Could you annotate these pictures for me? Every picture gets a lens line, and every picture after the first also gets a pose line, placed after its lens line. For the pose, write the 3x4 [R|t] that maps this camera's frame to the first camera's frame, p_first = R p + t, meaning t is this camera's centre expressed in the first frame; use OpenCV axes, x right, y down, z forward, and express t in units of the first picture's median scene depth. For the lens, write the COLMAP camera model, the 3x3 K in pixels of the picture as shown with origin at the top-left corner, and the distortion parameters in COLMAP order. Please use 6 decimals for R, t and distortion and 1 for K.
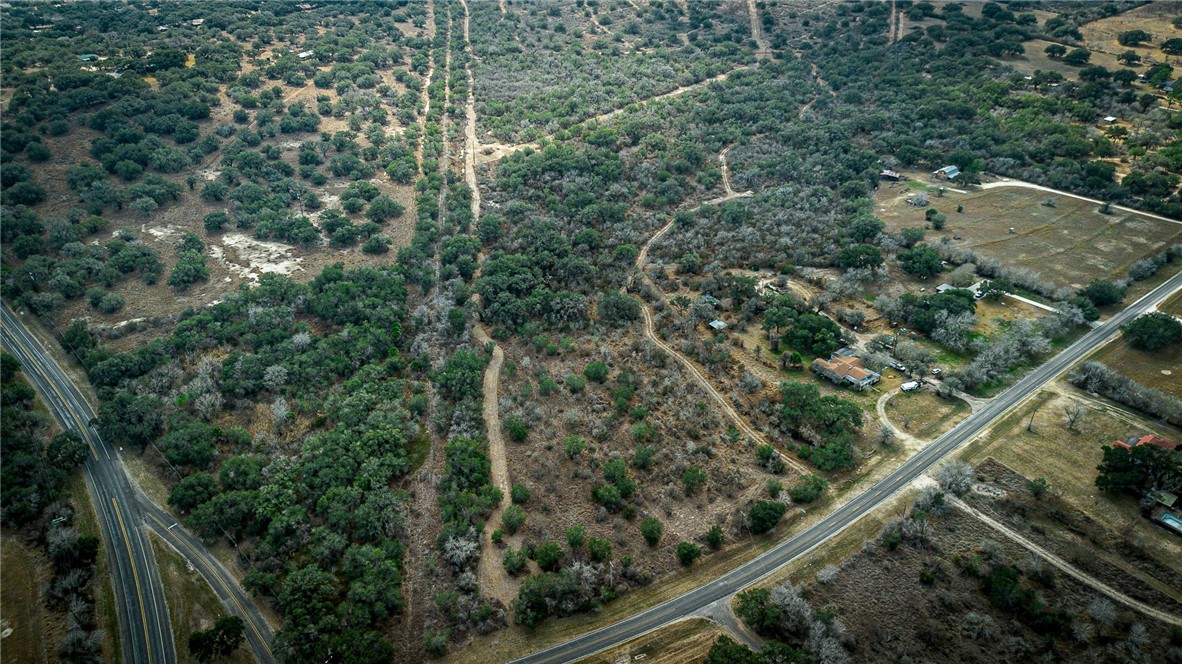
lens RADIAL K [[838.4, 0, 588.4], [0, 838.4, 330.6], [0, 0, 1]] dist [0.067501, -0.076153]
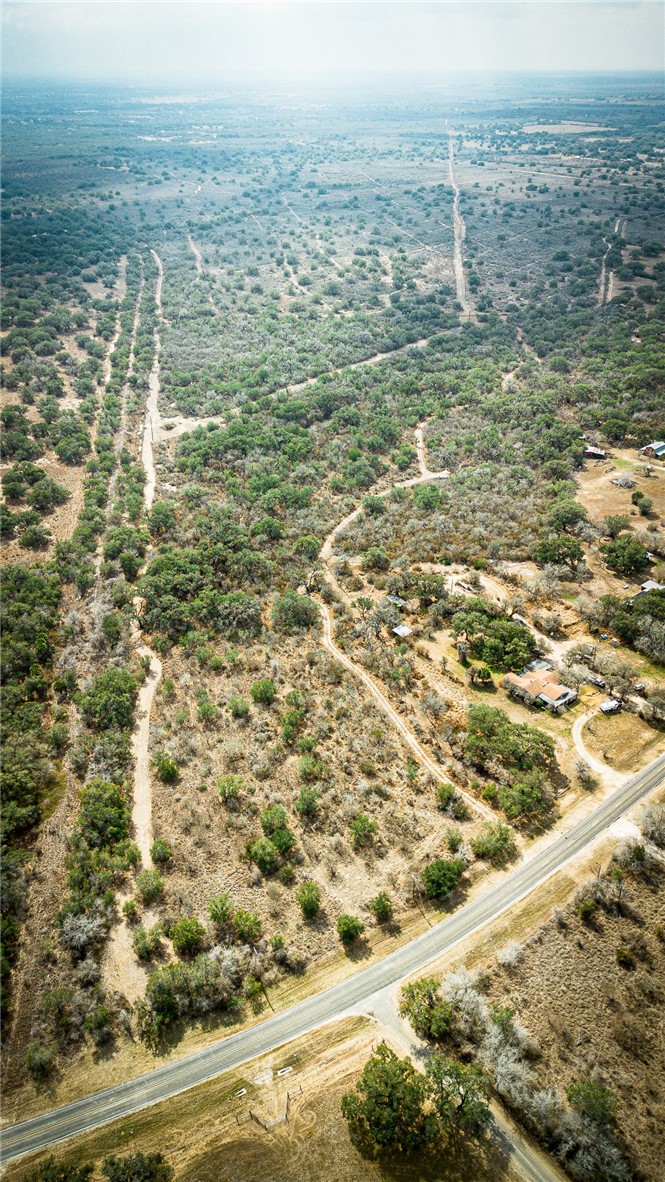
lens RADIAL K [[833.7, 0, 332.5], [0, 833.7, 591.0], [0, 0, 1]] dist [0.064979, -0.065698]
pose [[0.999640, -0.010342, 0.024746, 0.046899], [0.010070, 0.999887, 0.011121, -0.049897], [-0.024859, -0.010867, 0.999632, 0.084704]]
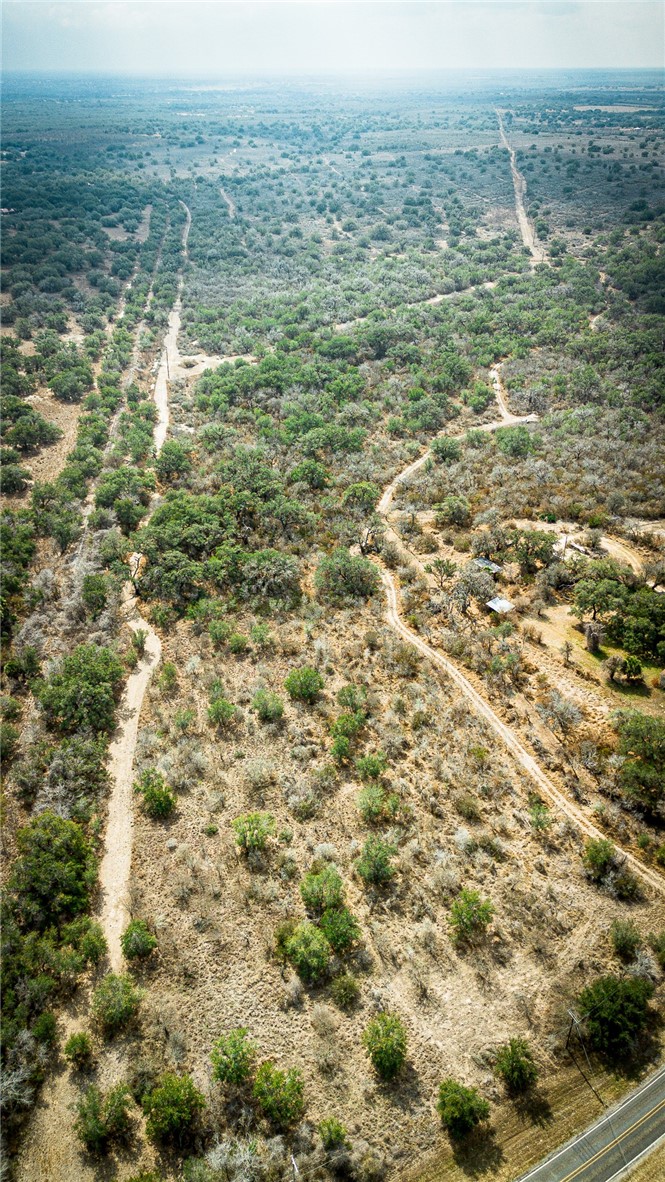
lens RADIAL K [[836.1, 0, 332.5], [0, 836.1, 591.0], [0, 0, 1]] dist [0.032161, -0.004397]
pose [[0.999907, 0.011560, -0.007290, 0.025389], [-0.011478, 0.999872, 0.011181, -0.019505], [0.007418, -0.011096, 0.999911, 0.294671]]
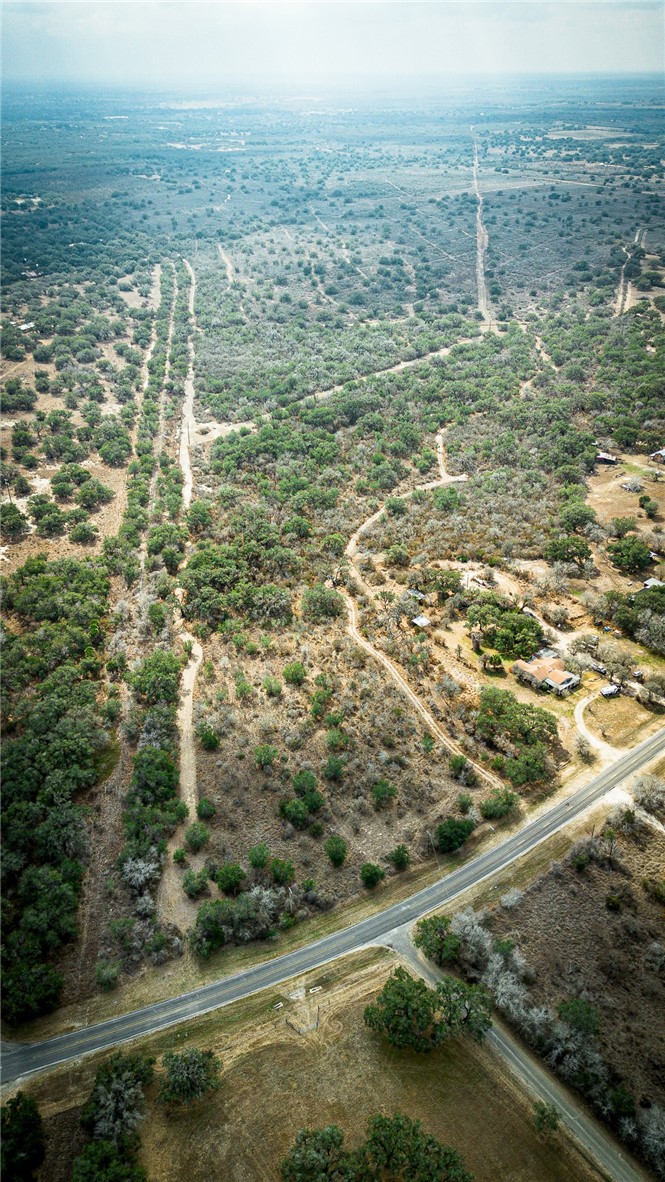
lens RADIAL K [[833.7, 0, 332.5], [0, 833.7, 591.0], [0, 0, 1]] dist [0.064979, -0.065698]
pose [[1.000000, 0.000357, 0.000282, 0.040654], [-0.000359, 0.999958, 0.009183, -0.042568], [-0.000278, -0.009183, 0.999958, 0.015321]]
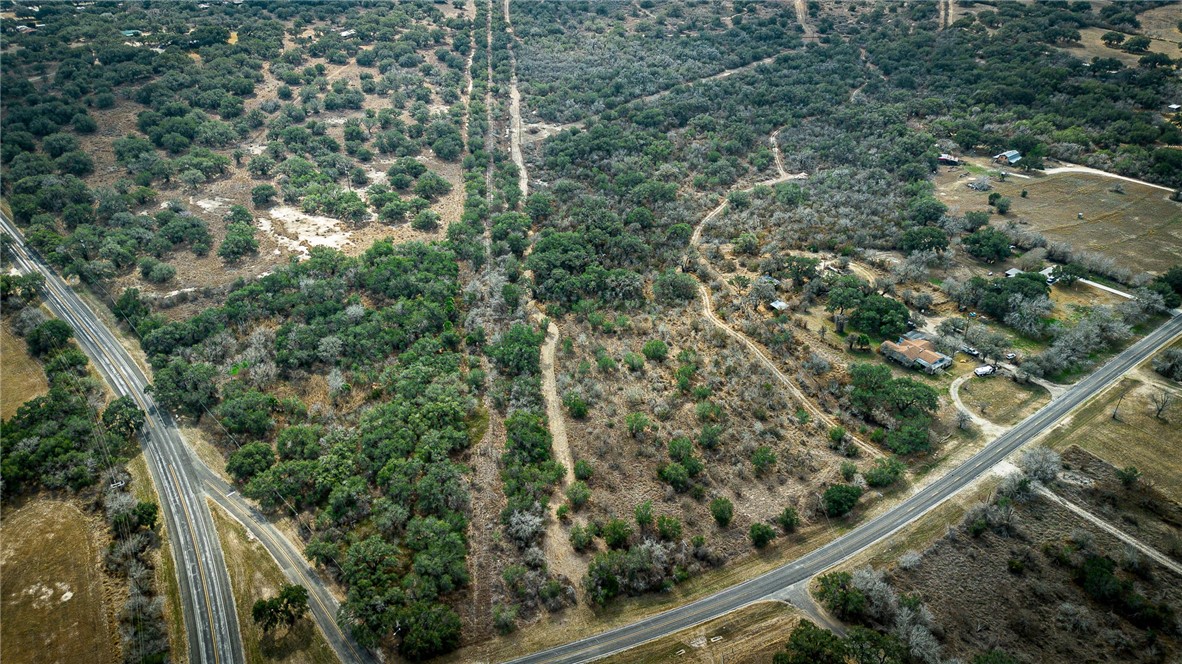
lens RADIAL K [[833.7, 0, 588.4], [0, 833.7, 334.8], [0, 0, 1]] dist [0.064979, -0.065698]
pose [[0.999530, 0.020139, -0.023124, -0.035083], [-0.019831, 0.999713, 0.013453, 0.015121], [0.023389, -0.012988, 0.999642, 0.022839]]
